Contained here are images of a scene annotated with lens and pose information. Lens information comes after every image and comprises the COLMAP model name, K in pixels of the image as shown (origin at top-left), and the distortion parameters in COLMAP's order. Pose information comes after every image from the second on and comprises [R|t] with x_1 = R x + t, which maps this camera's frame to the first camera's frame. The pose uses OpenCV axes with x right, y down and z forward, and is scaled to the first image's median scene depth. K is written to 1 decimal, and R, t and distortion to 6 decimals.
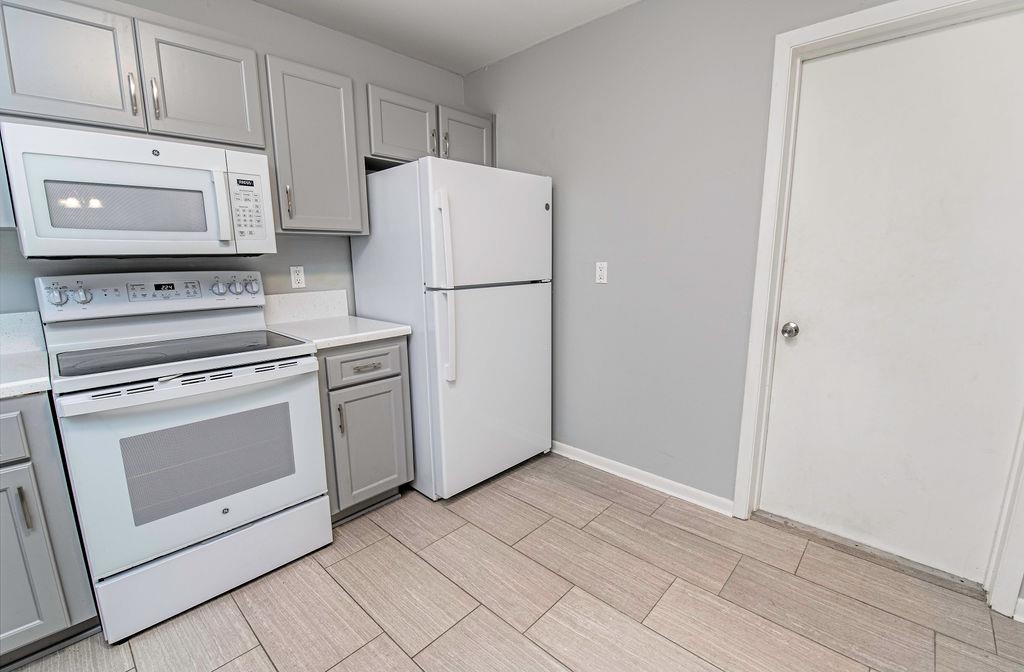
lens RADIAL K [[452.7, 0, 537.6], [0, 452.7, 340.9], [0, 0, 1]] dist [-0.015695, -0.000156]
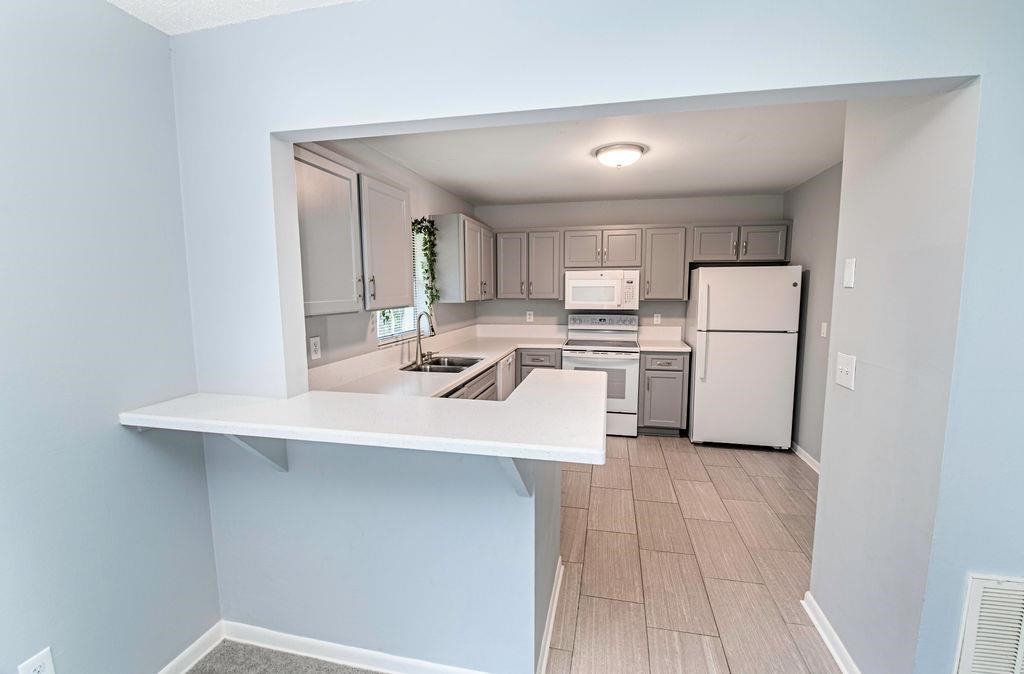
lens RADIAL K [[448.7, 0, 512.0], [0, 448.7, 337.0], [0, 0, 1]] dist [-0.001877, -0.000275]
pose [[0.499704, 0.100714, -0.860321, 1.077223], [-0.163161, 0.986382, 0.020702, 0.007701], [0.850691, 0.130026, 0.509332, -0.715512]]
